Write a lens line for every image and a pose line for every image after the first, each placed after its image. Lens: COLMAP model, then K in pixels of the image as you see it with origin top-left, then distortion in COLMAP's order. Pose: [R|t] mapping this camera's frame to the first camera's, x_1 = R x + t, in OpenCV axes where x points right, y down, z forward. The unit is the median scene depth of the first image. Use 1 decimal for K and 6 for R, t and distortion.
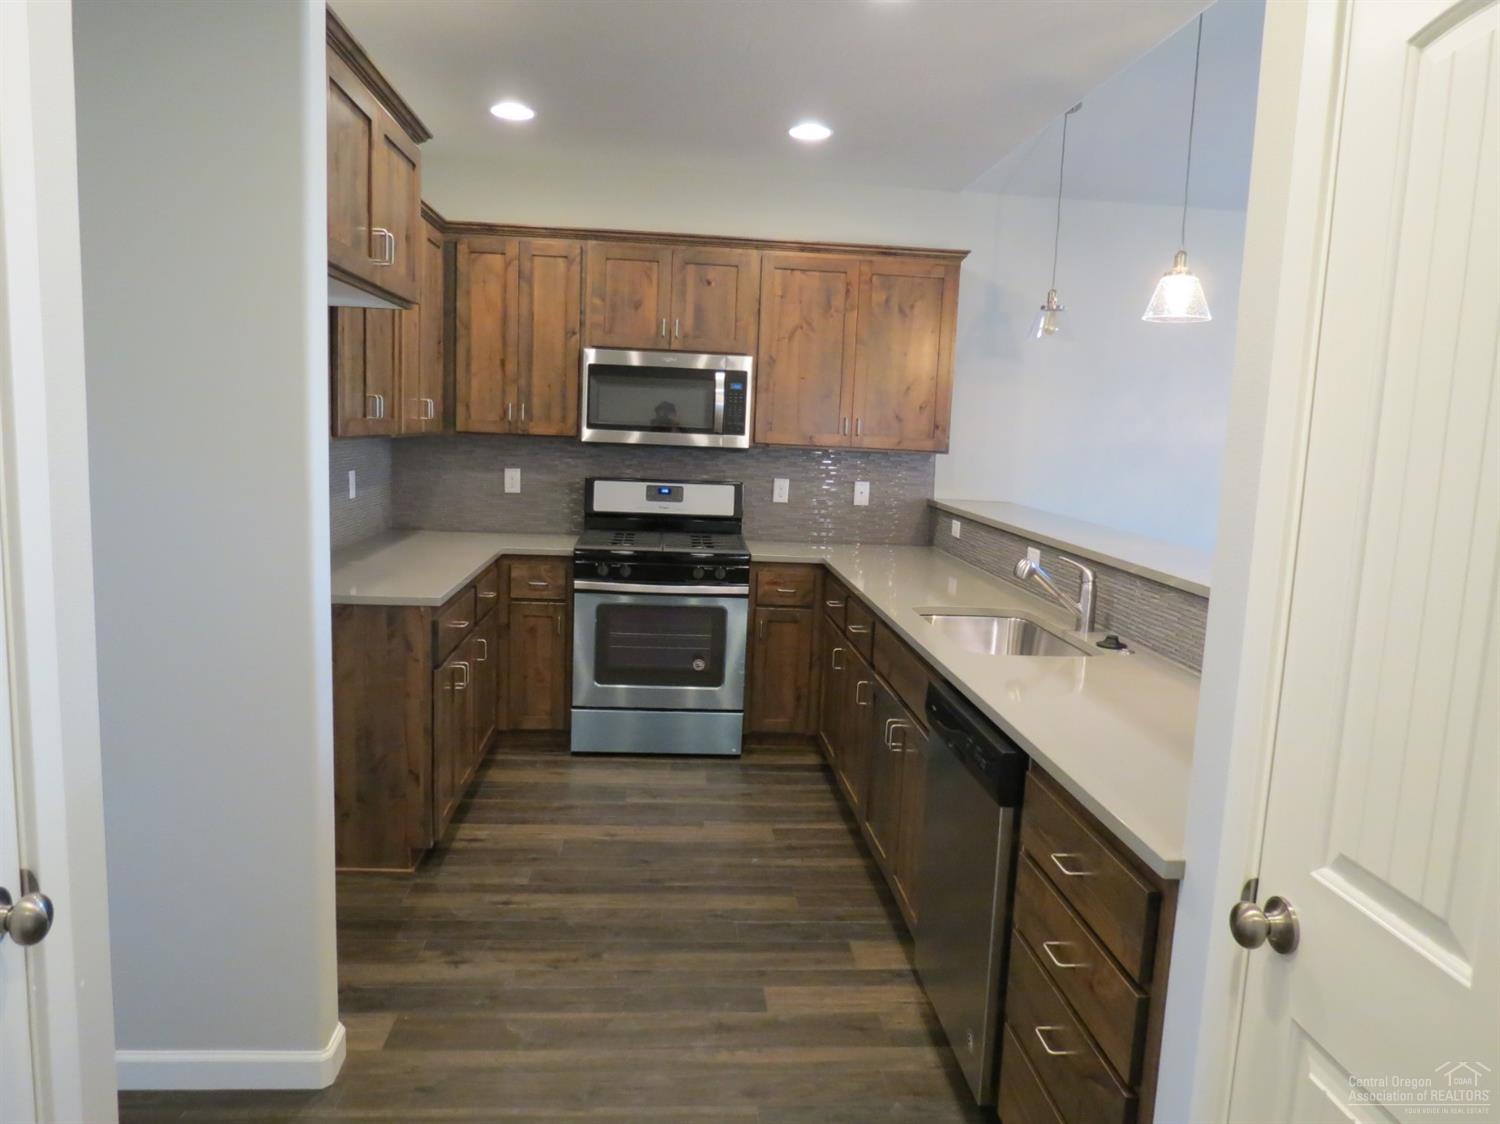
lens RADIAL K [[1063.7, 0, 750.4], [0, 1063.7, 562.5], [0, 0, 1]] dist [-0.028959, 0.008939]
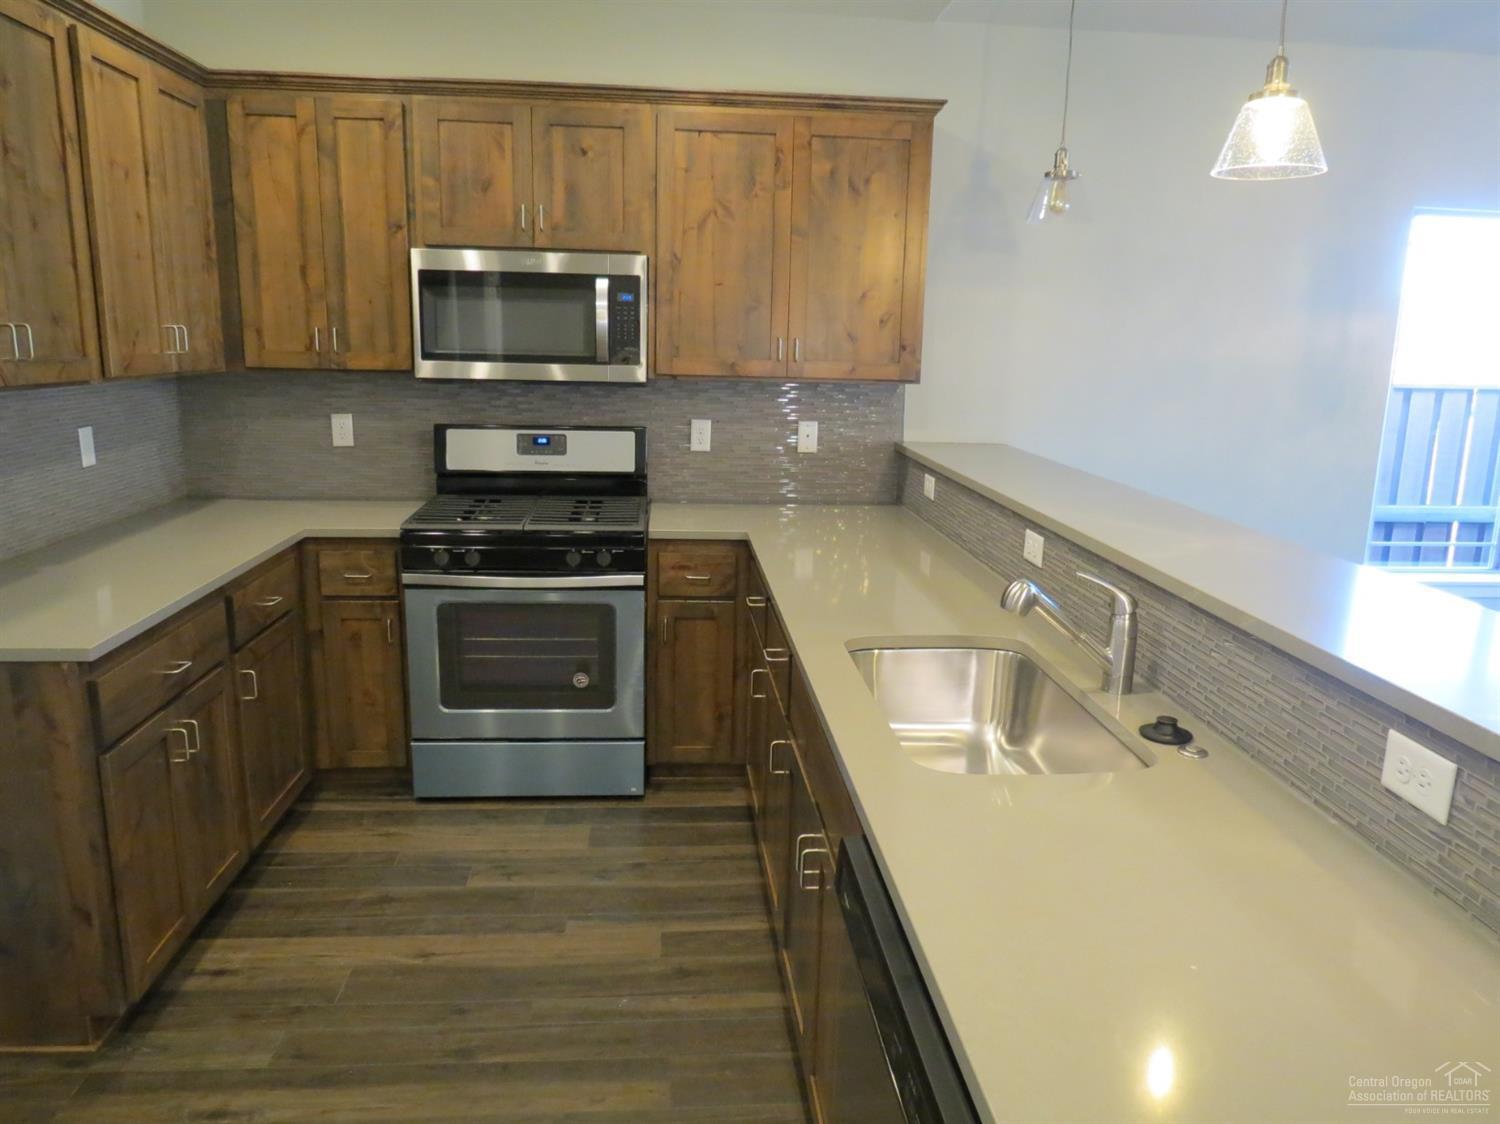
lens RADIAL K [[1063.7, 0, 749.1], [0, 1063.7, 559.0], [0, 0, 1]] dist [-0.028959, 0.008939]
pose [[0.999827, -0.018264, -0.003618, 0.072318], [0.018491, 0.996783, 0.077985, -0.043093], [0.002182, -0.078038, 0.996948, 0.267846]]
